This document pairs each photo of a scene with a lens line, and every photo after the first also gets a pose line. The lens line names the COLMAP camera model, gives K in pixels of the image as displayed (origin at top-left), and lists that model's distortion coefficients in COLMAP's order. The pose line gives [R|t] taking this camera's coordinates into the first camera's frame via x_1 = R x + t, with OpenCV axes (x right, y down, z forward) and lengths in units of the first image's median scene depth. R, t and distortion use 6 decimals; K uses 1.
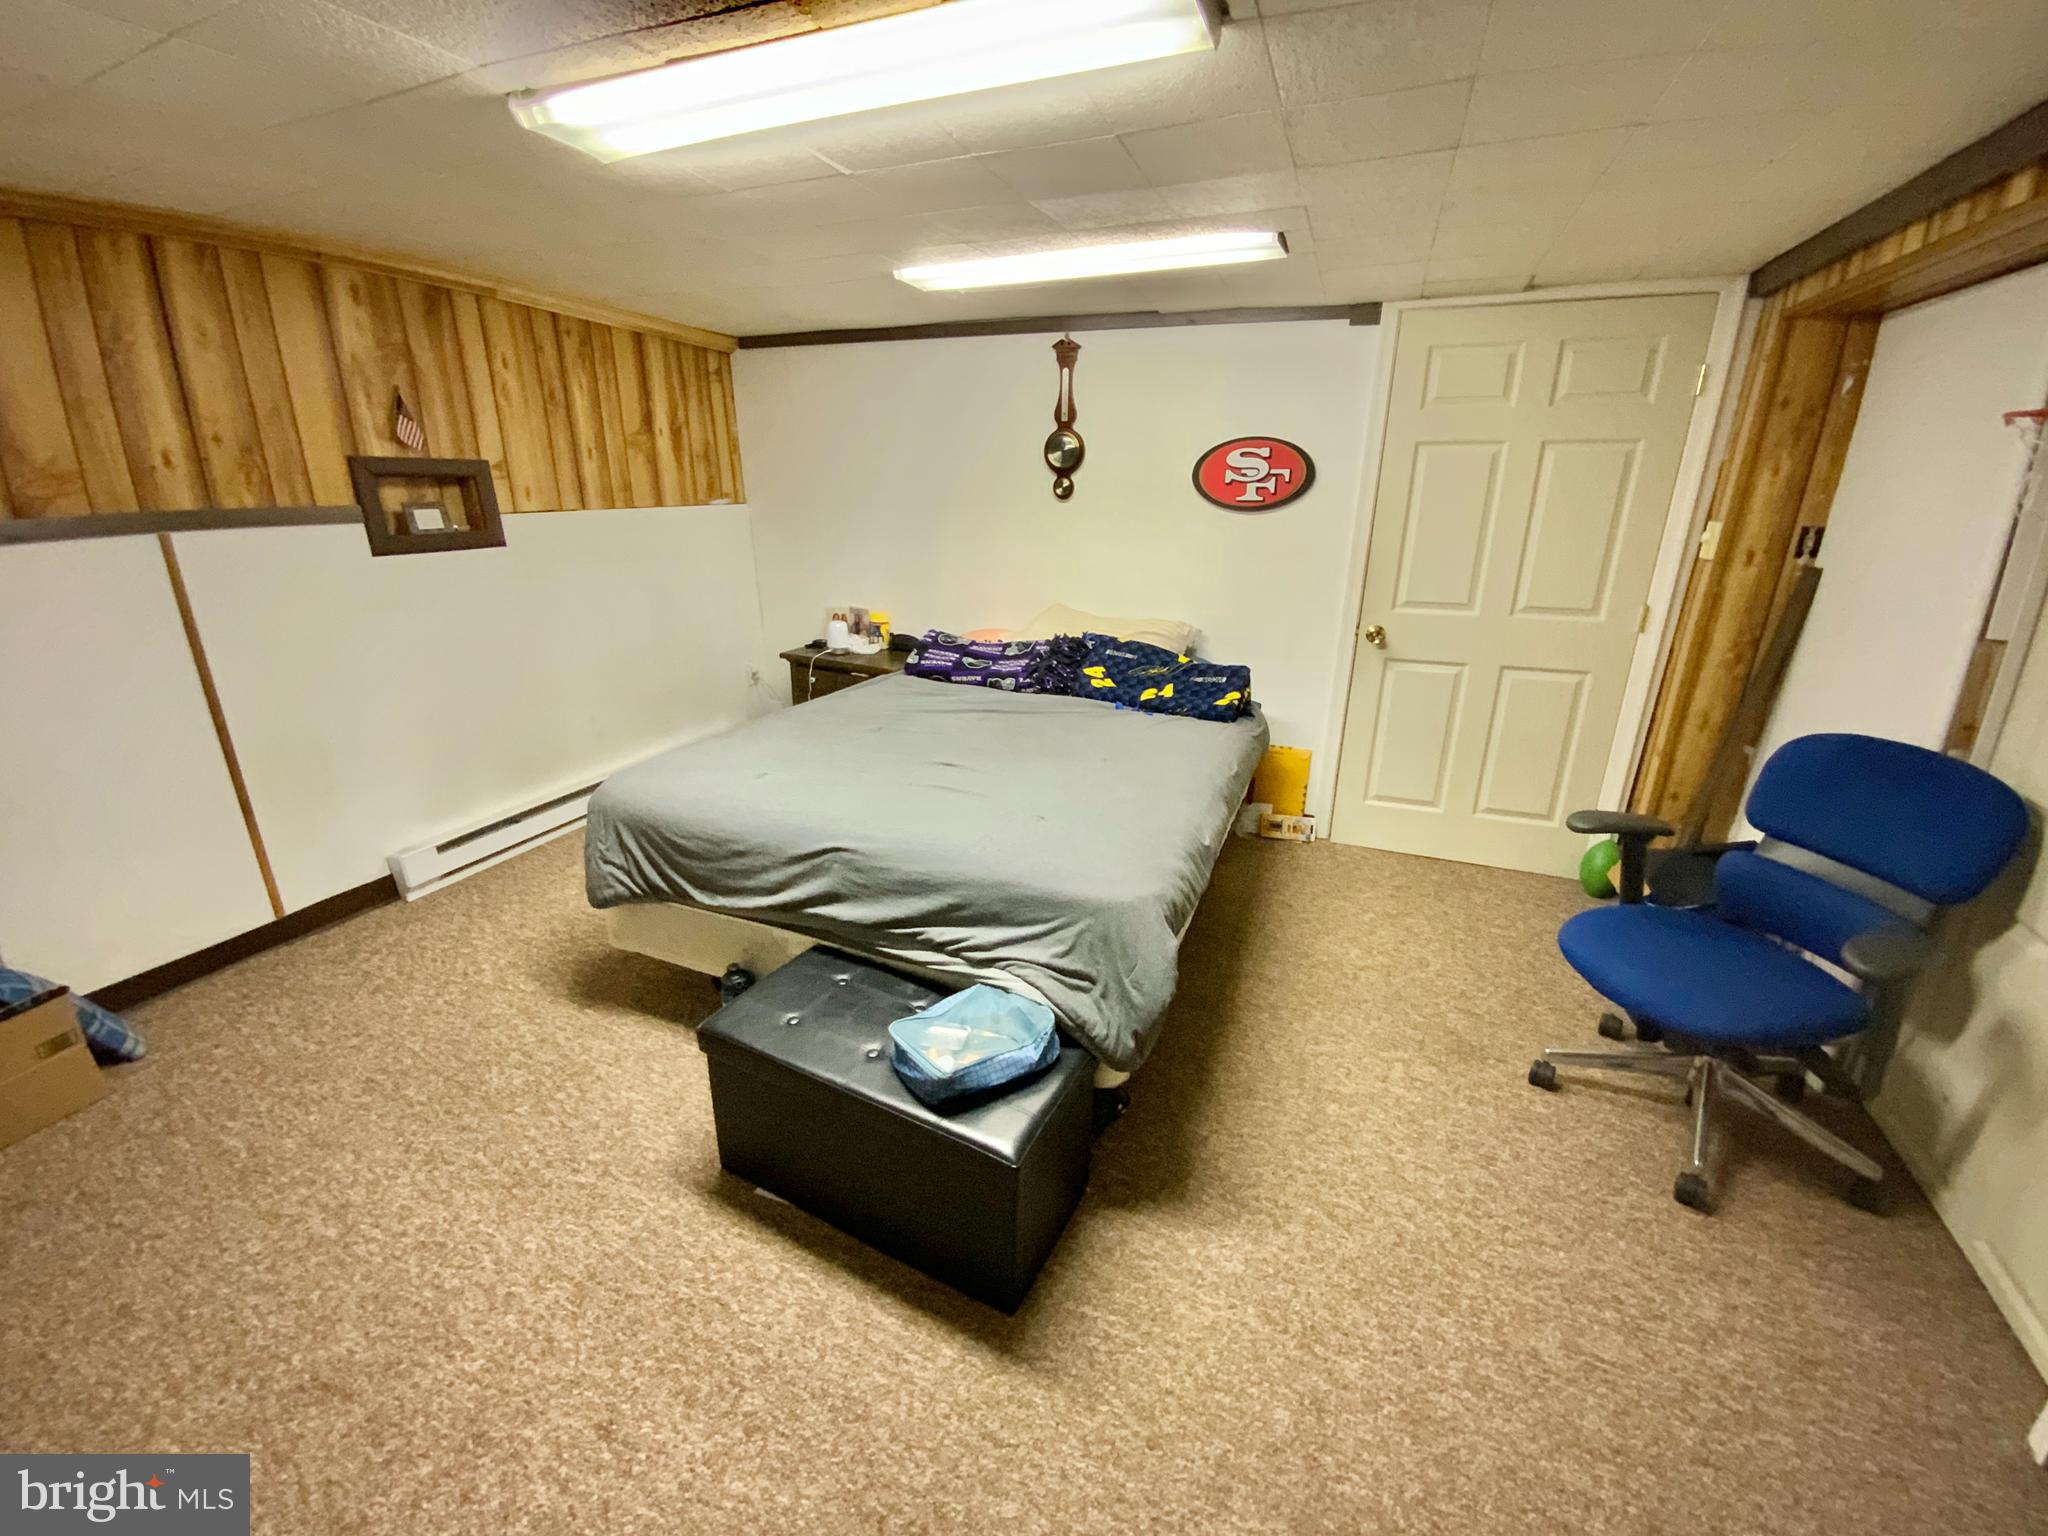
lens RADIAL K [[831.3, 0, 1027.1], [0, 831.3, 767.0], [0, 0, 1]] dist [0.002252, -0.009282]
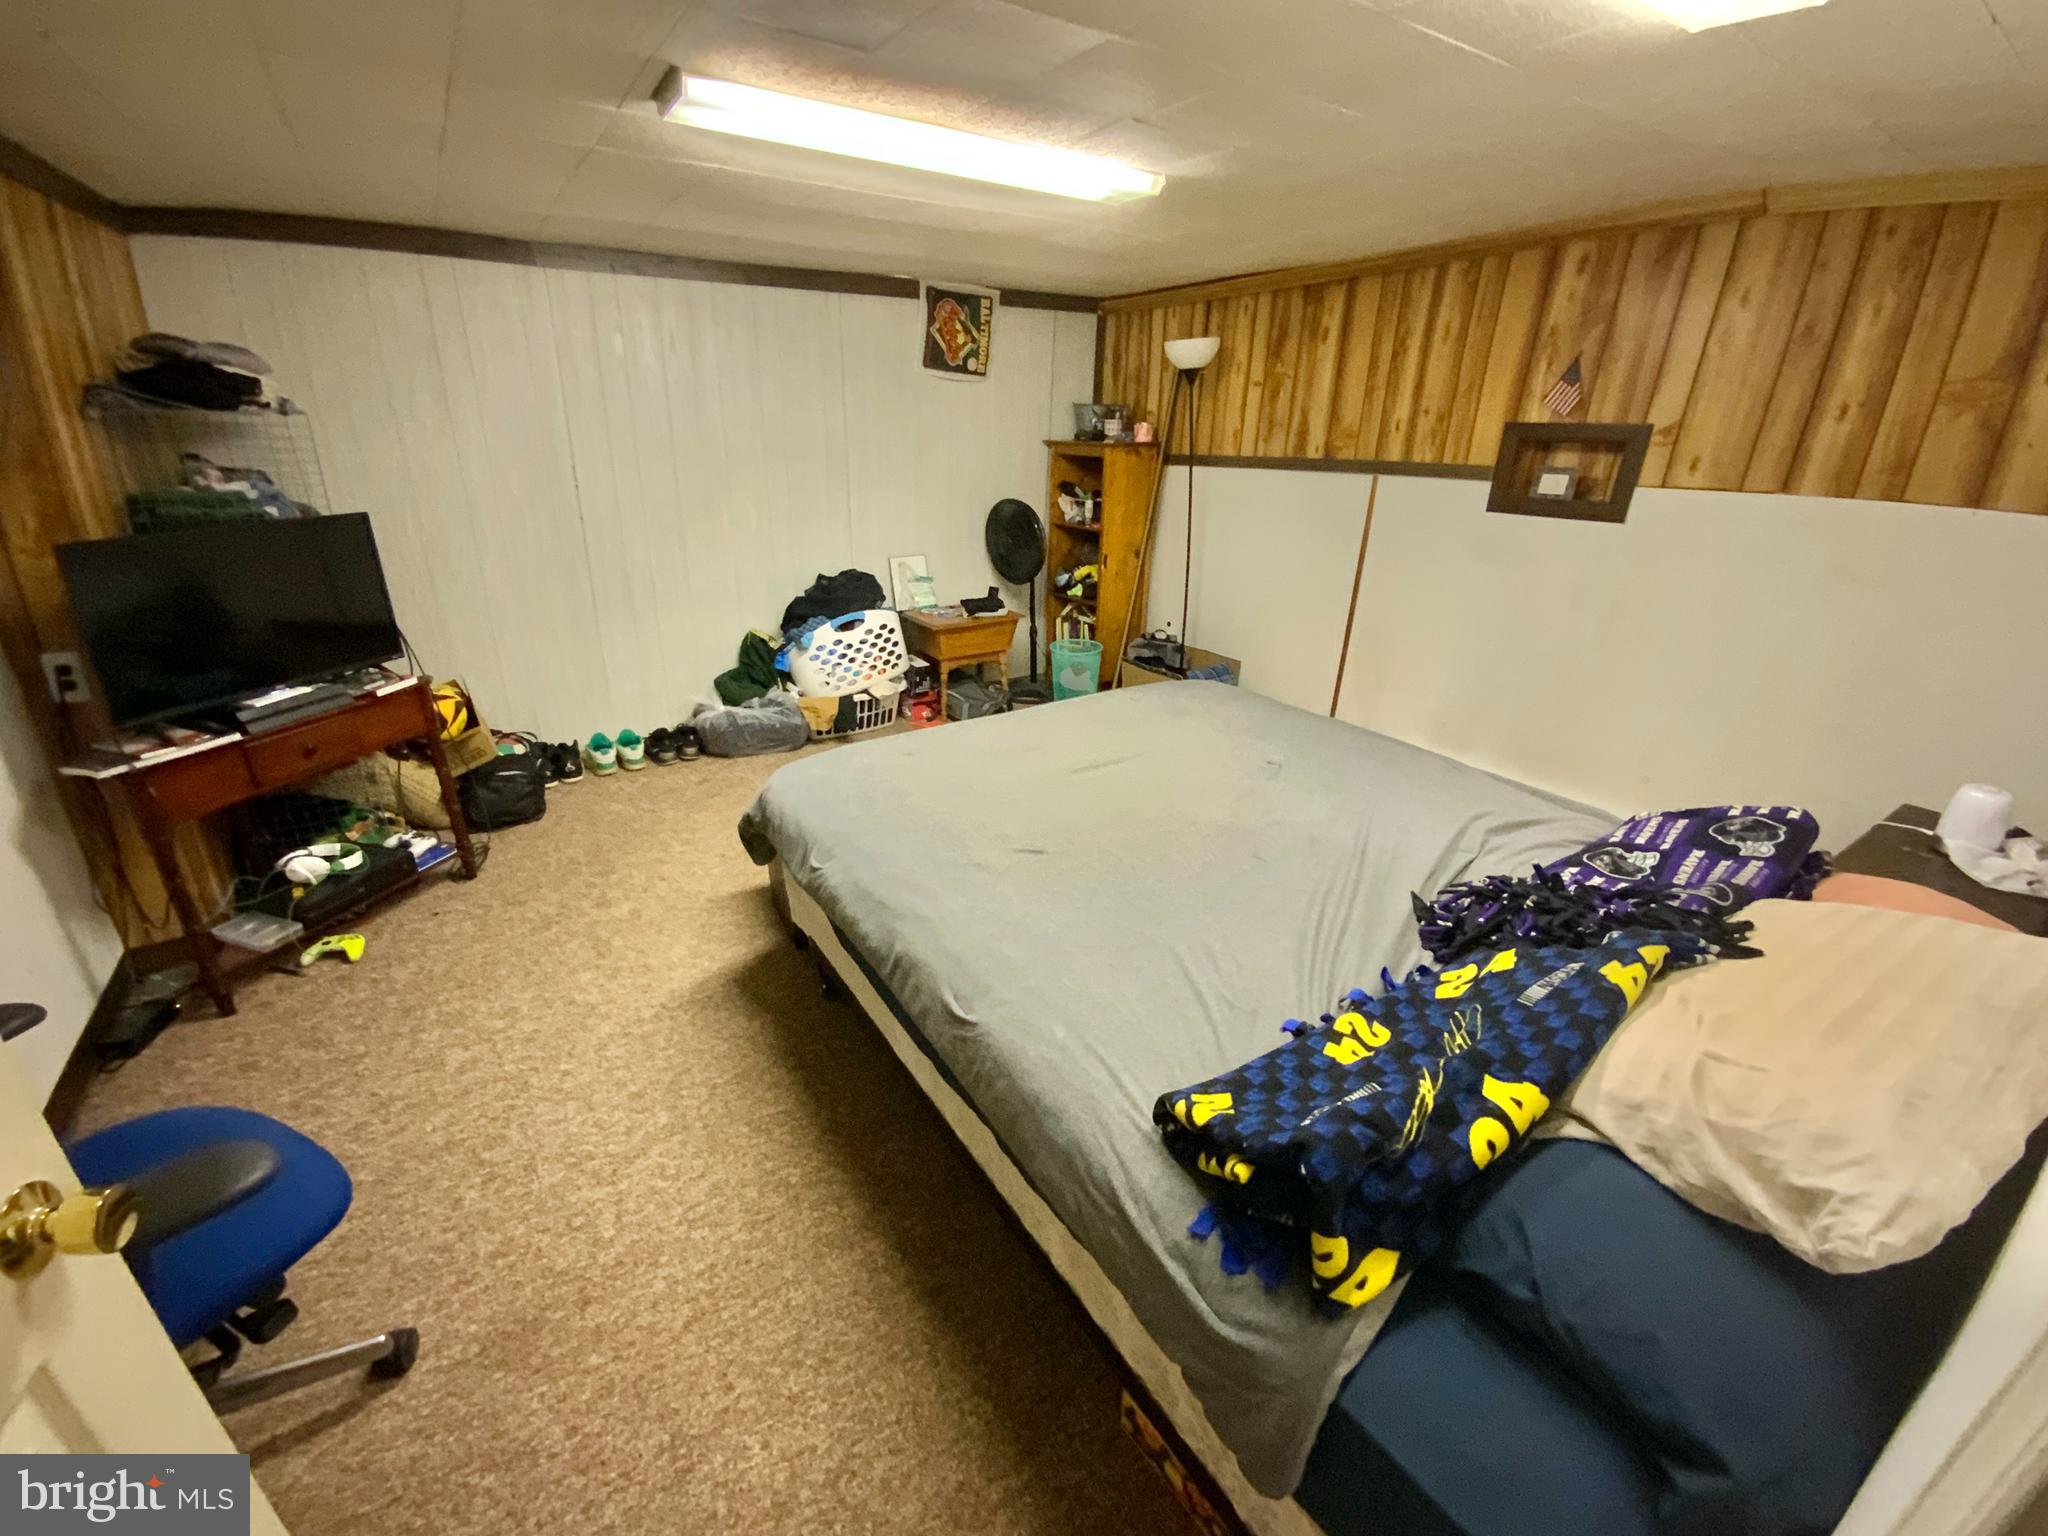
lens RADIAL K [[831.3, 0, 1020.6], [0, 831.3, 766.8], [0, 0, 1]] dist [0.002252, -0.009282]
pose [[-0.570778, 0.301657, -0.763686, 0.569142], [-0.277648, 0.804381, 0.525245, -0.400985], [0.772738, 0.511834, -0.375368, 1.134379]]
